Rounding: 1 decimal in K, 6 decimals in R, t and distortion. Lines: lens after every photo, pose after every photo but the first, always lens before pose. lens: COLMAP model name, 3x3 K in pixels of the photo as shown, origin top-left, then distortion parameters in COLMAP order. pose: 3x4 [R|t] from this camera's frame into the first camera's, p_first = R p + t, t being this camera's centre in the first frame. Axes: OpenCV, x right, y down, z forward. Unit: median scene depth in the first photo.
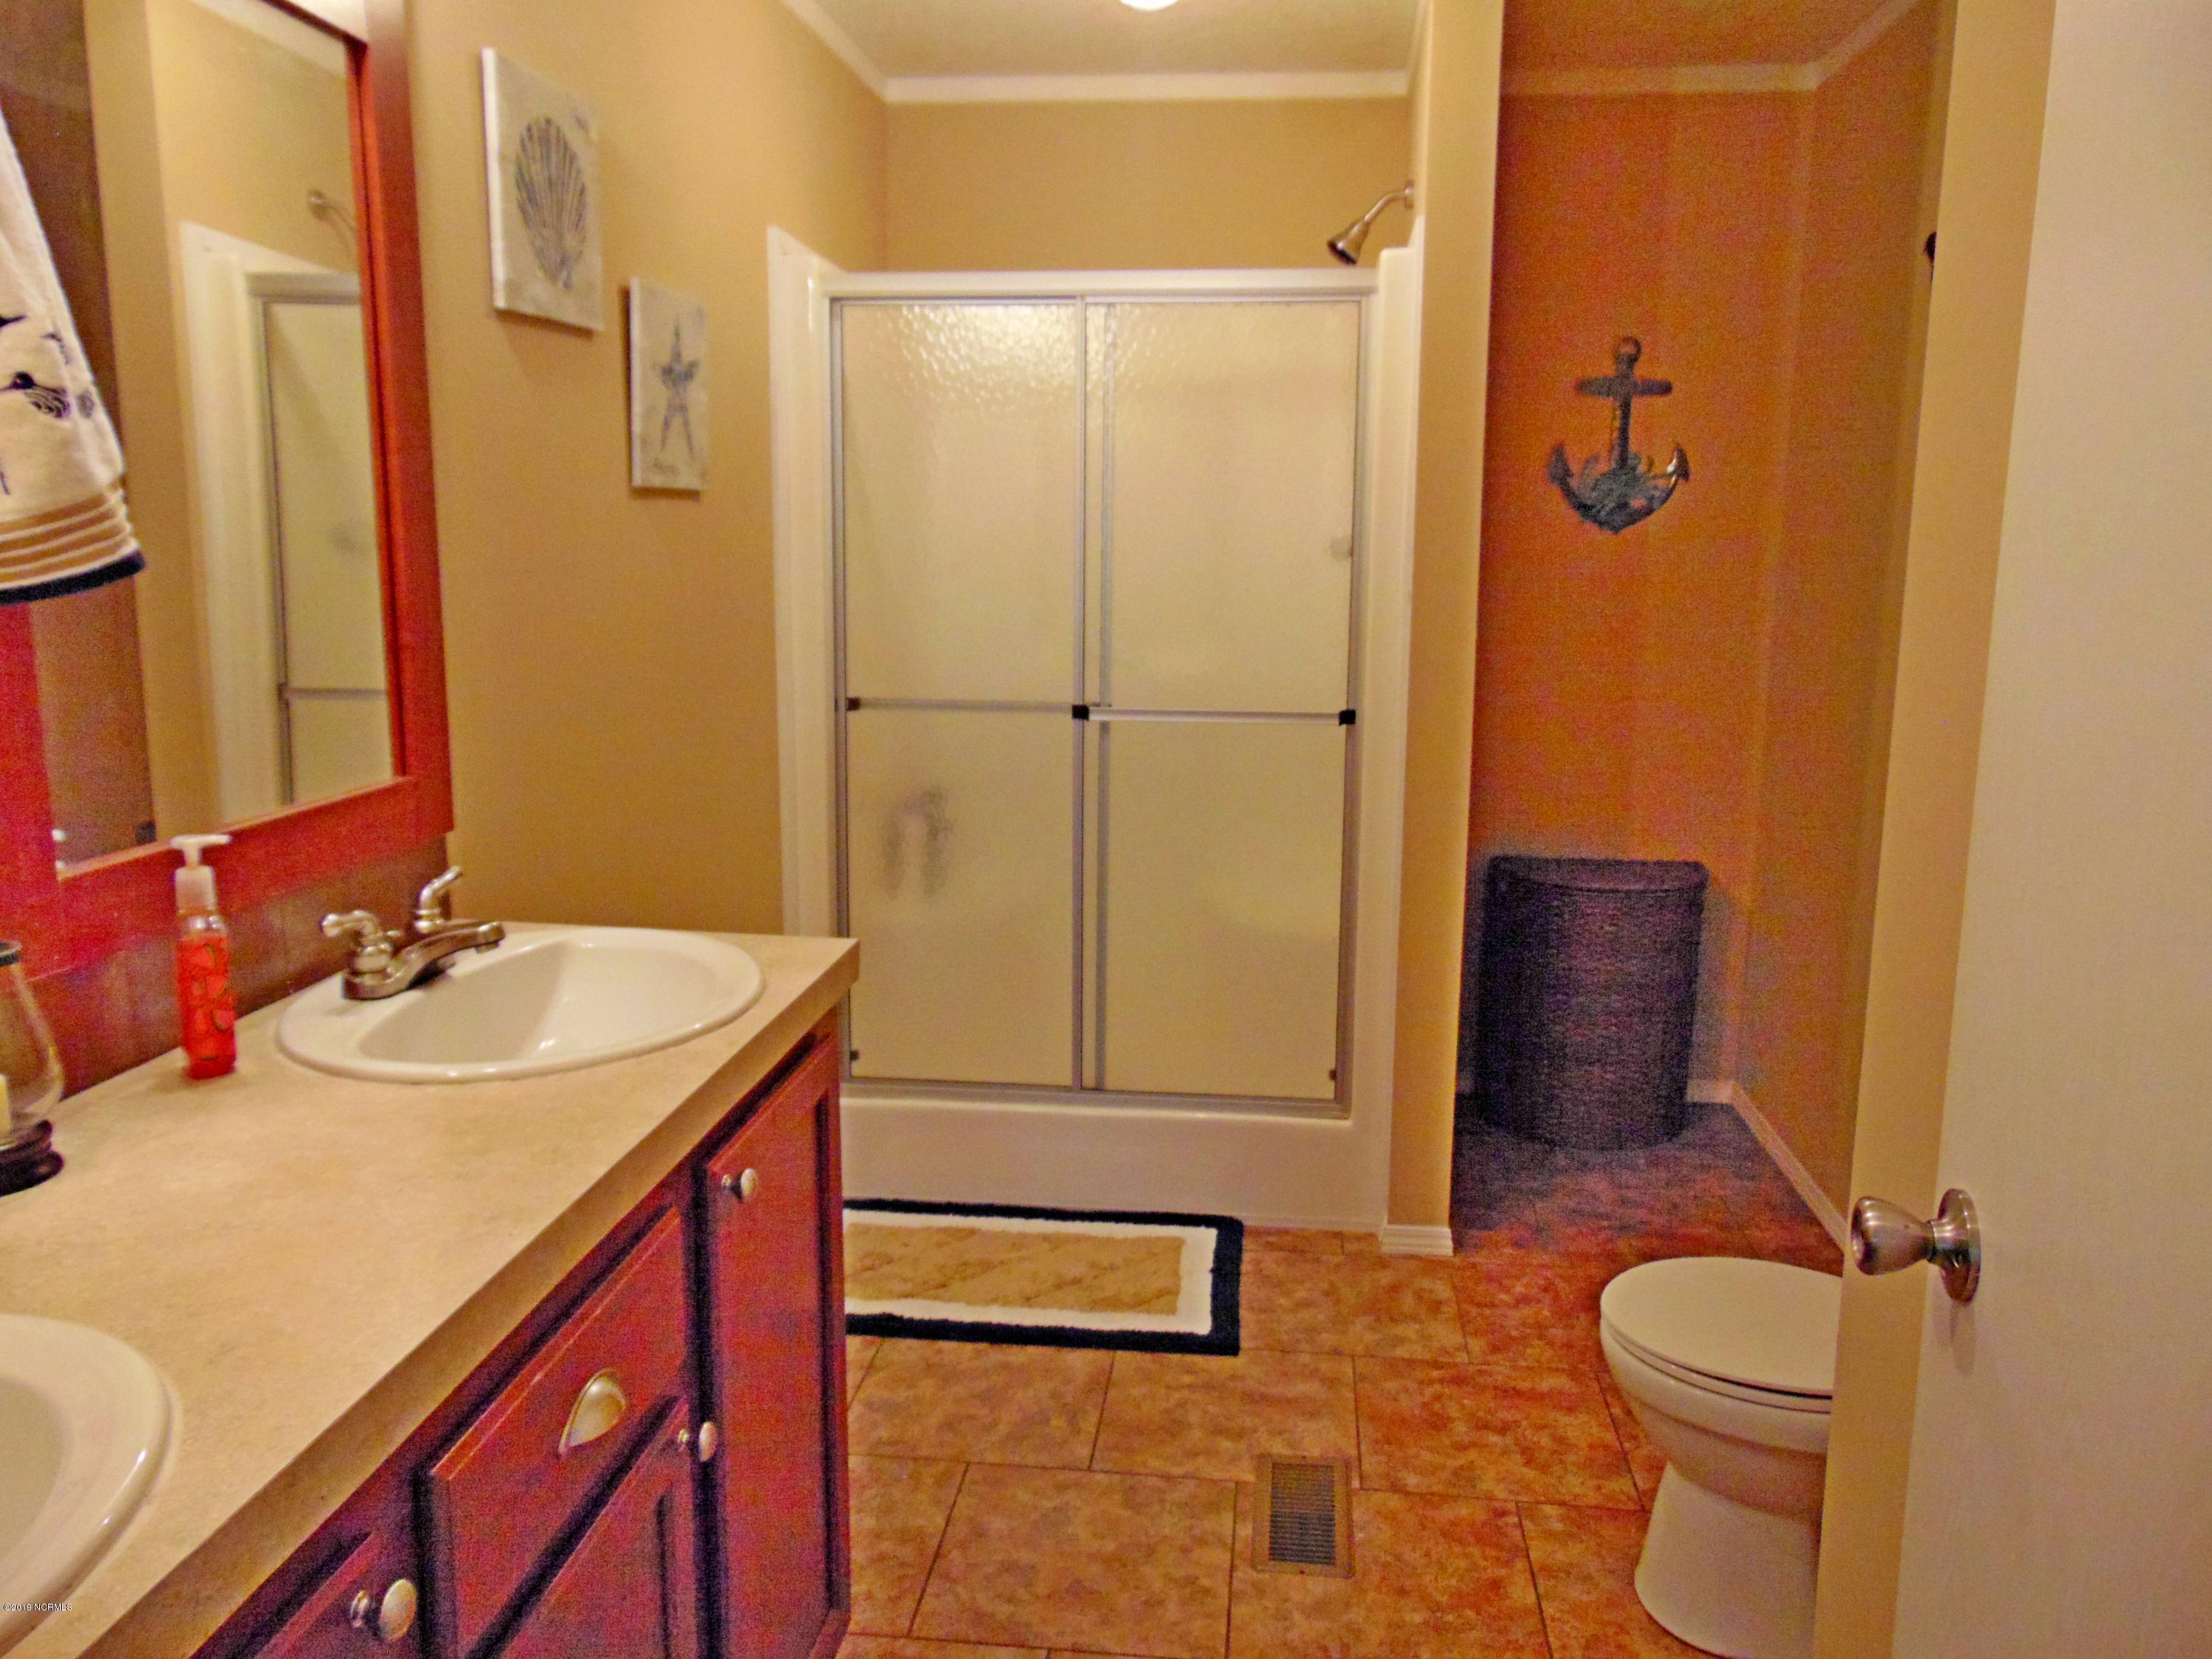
lens RADIAL K [[1651.4, 0, 1120.9], [0, 1651.4, 824.1], [0, 0, 1]] dist [-0.030202, 0.057669]
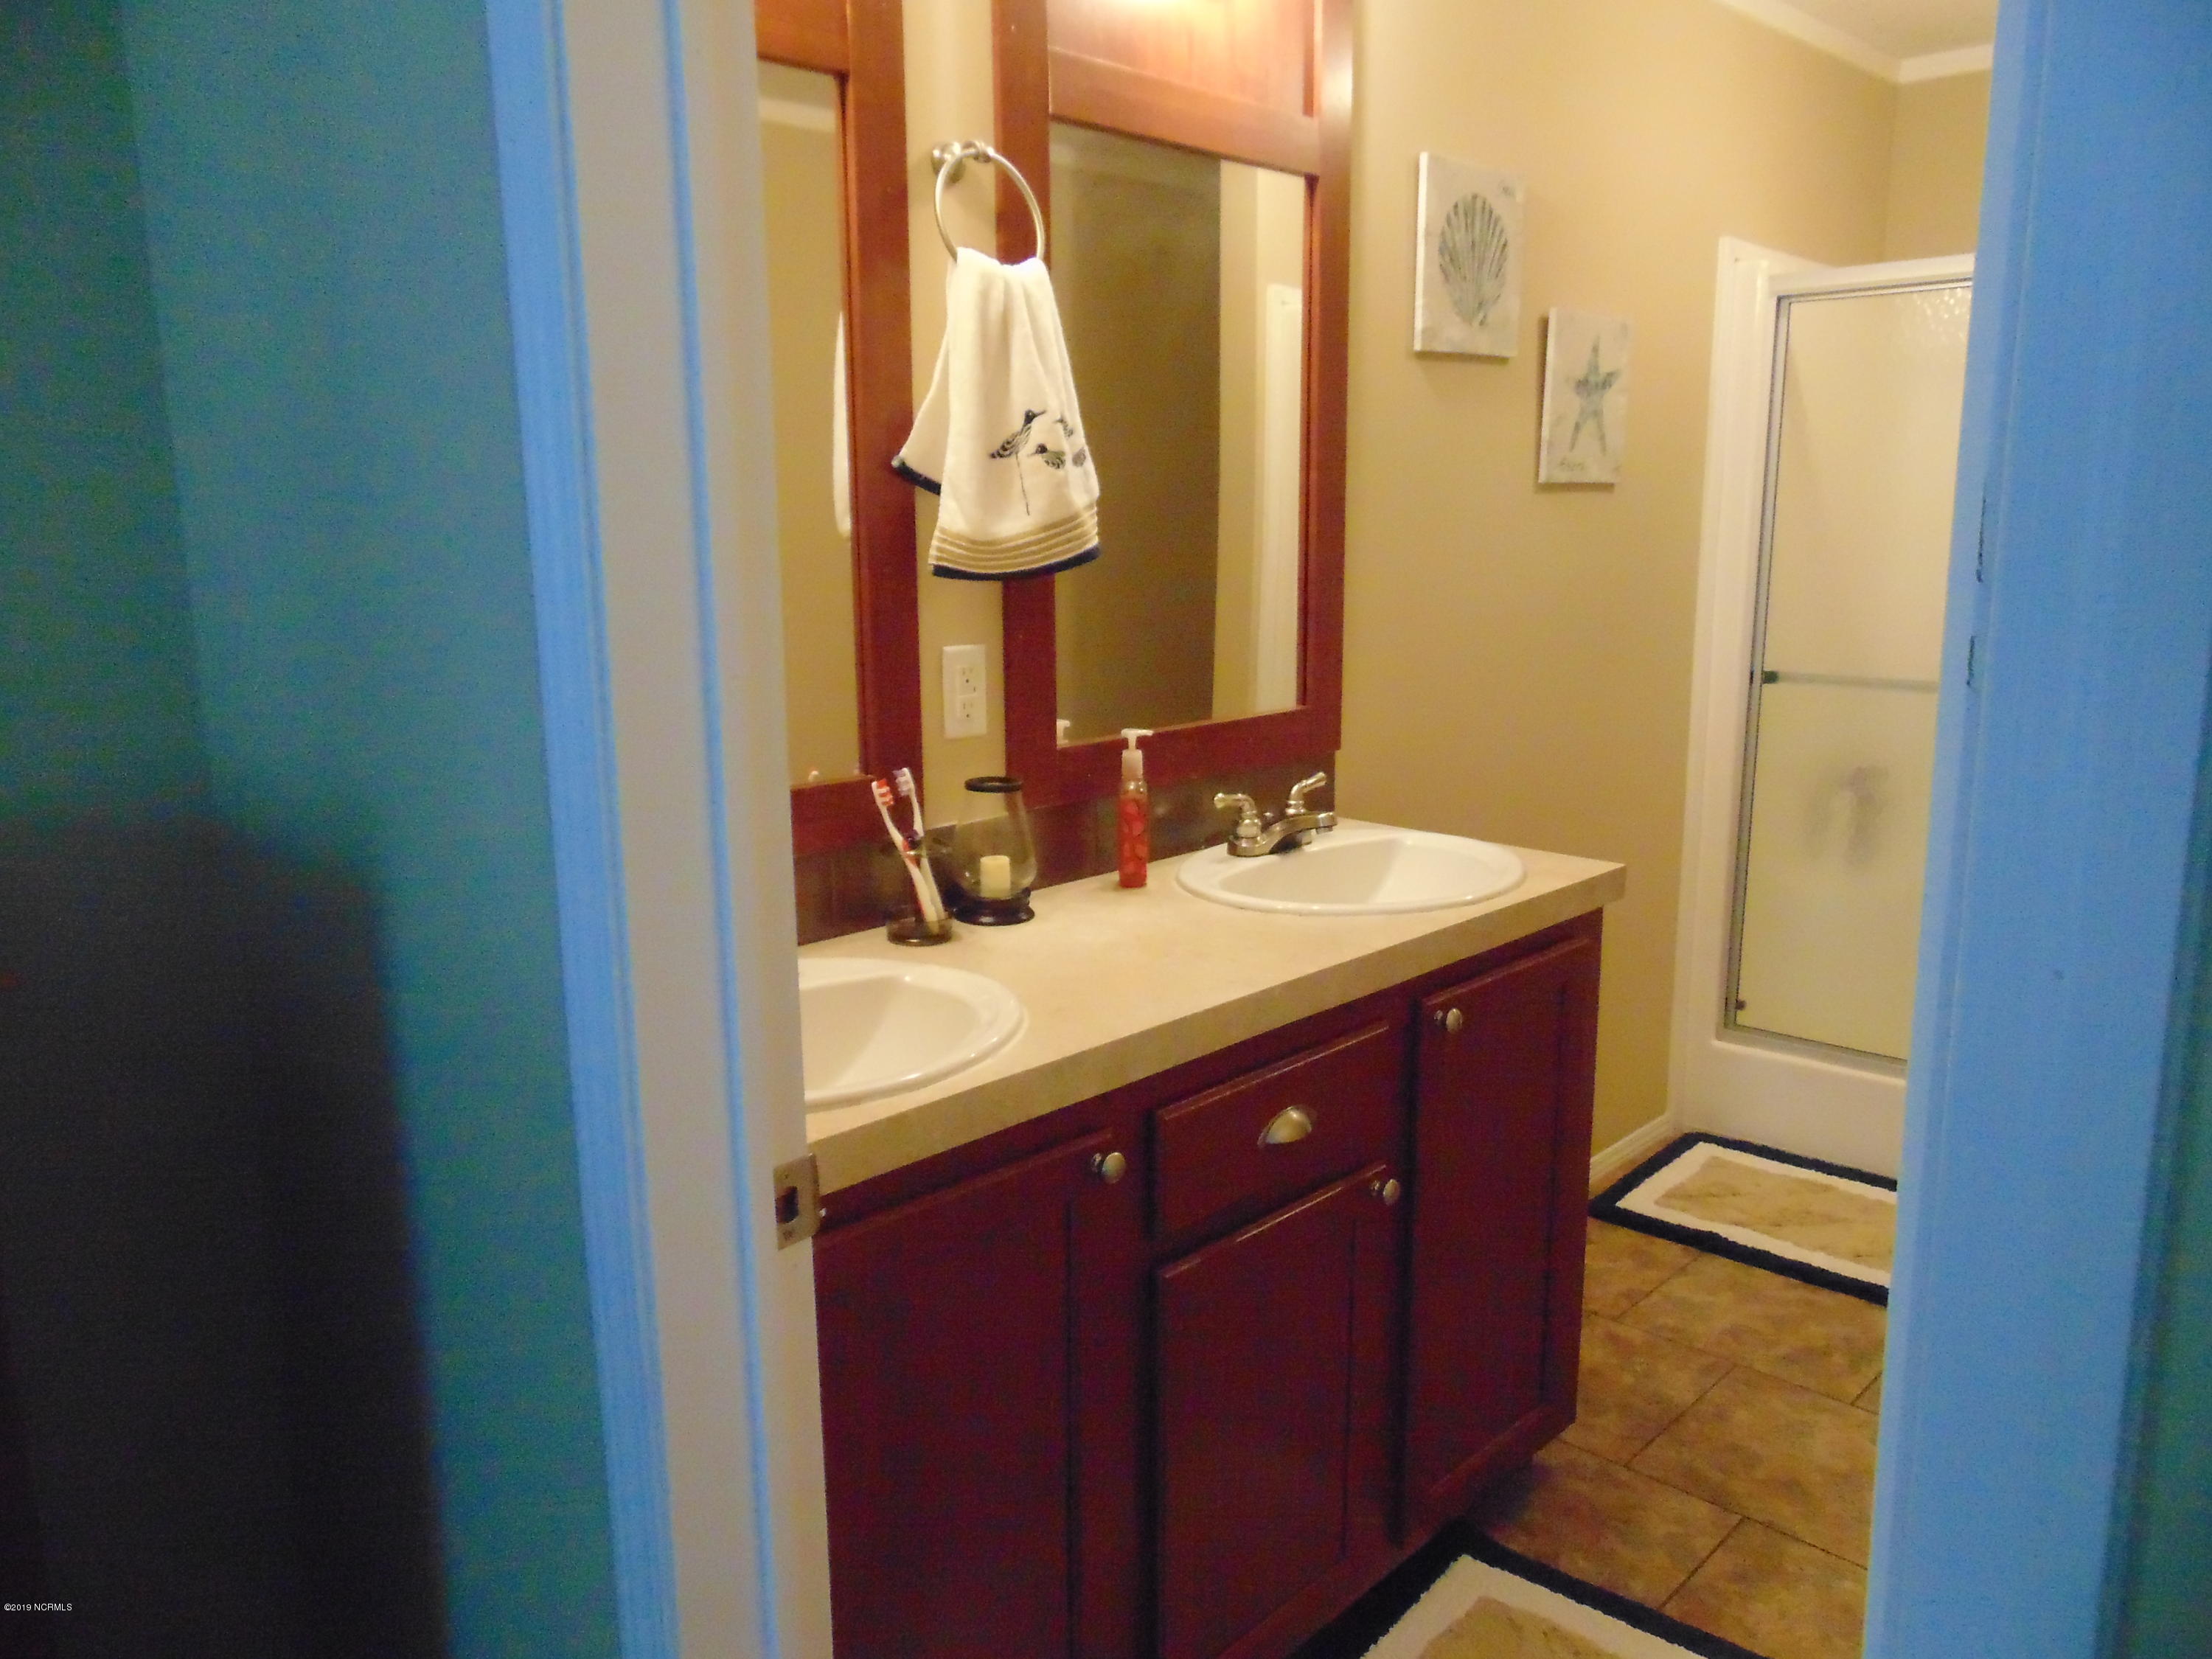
lens RADIAL K [[1651.4, 0, 1120.9], [0, 1651.4, 824.1], [0, 0, 1]] dist [-0.030202, 0.057669]
pose [[0.795713, 0.100194, -0.597329, 0.240631], [-0.090390, 0.994822, 0.046457, 0.016445], [0.598891, 0.017026, 0.800650, -0.163567]]
